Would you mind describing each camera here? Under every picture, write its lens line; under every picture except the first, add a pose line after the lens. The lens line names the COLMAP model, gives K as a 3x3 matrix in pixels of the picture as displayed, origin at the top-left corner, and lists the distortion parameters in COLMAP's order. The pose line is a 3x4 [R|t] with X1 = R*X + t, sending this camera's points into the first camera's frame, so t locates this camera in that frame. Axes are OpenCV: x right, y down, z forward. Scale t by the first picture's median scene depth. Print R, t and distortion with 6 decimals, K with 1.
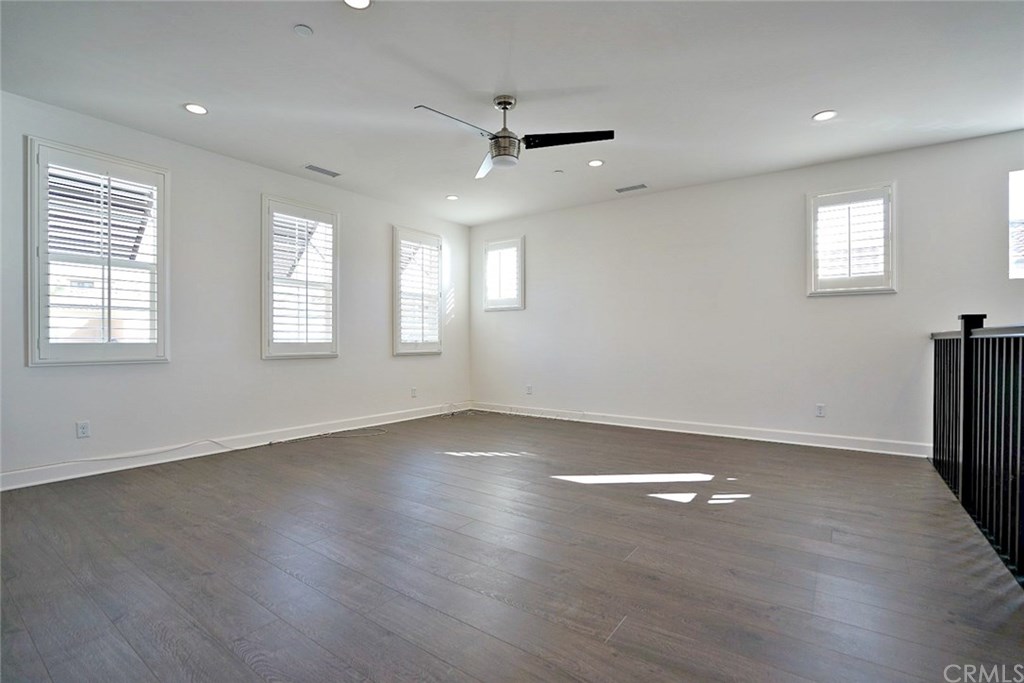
lens RADIAL K [[474.7, 0, 512.0], [0, 474.7, 341.5], [0, 0, 1]] dist [-0.059532, 0.026247]
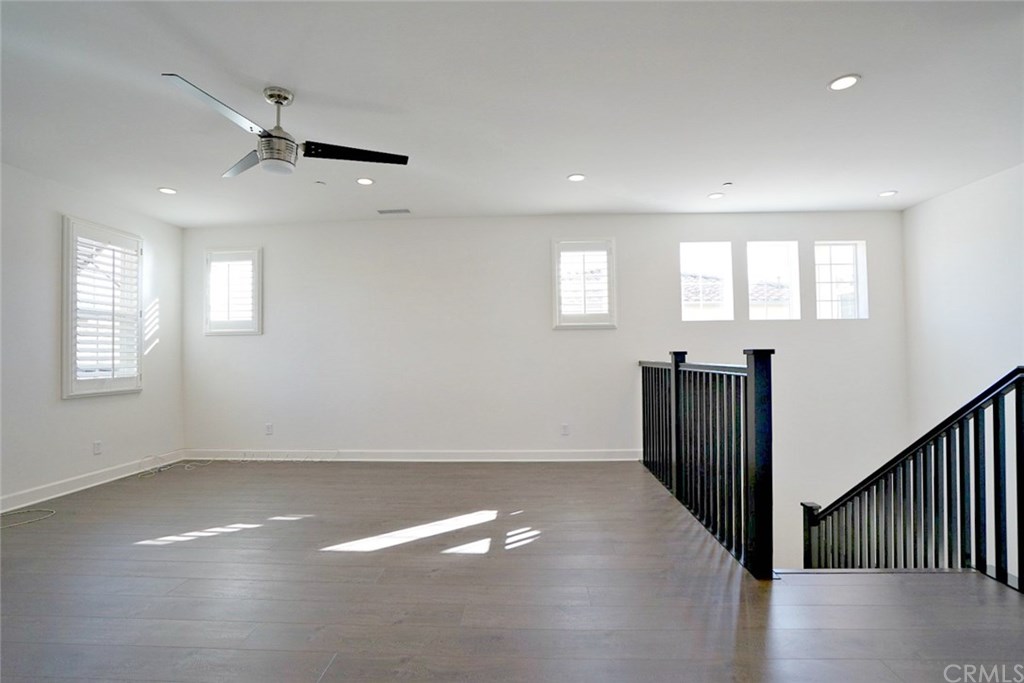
lens RADIAL K [[486.7, 0, 512.0], [0, 486.7, 341.5], [0, 0, 1]] dist [-0.057186, 0.025067]
pose [[0.839508, 0.003400, 0.543337, -0.099561], [0.015000, 0.999454, -0.029431, -0.035658], [-0.543141, 0.032858, 0.838998, 0.065488]]
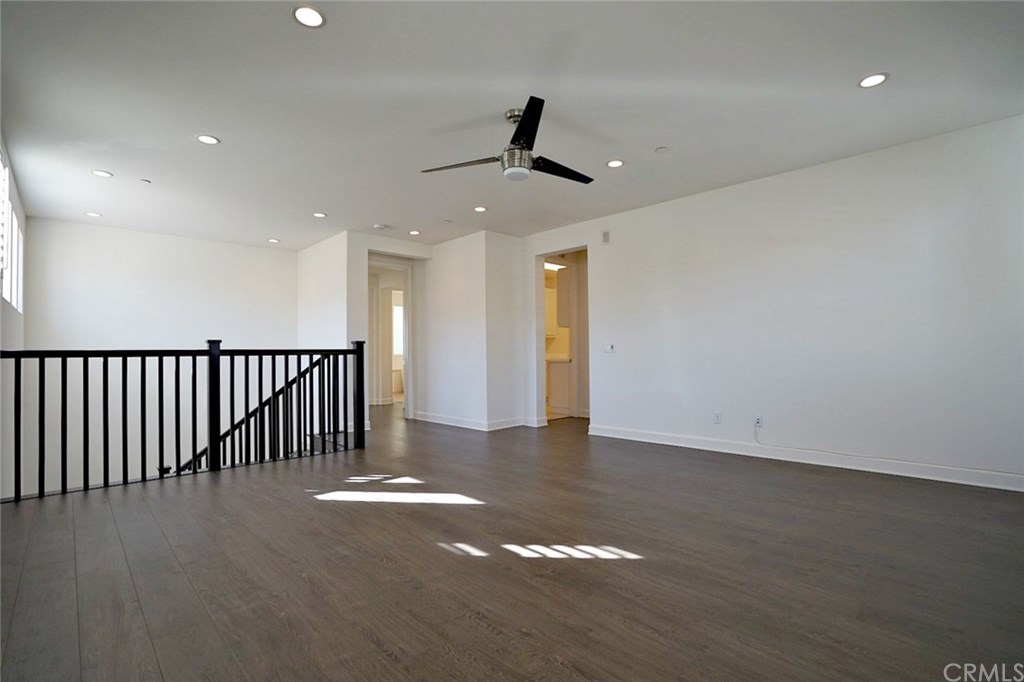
lens RADIAL K [[471.1, 0, 512.0], [0, 471.1, 341.0], [0, 0, 1]] dist [-0.002578, 0.021662]
pose [[-0.982292, 0.016531, 0.186626, -0.145597], [0.014232, 0.999806, -0.013649, -0.013101], [-0.186815, -0.010751, -0.982336, 1.559566]]
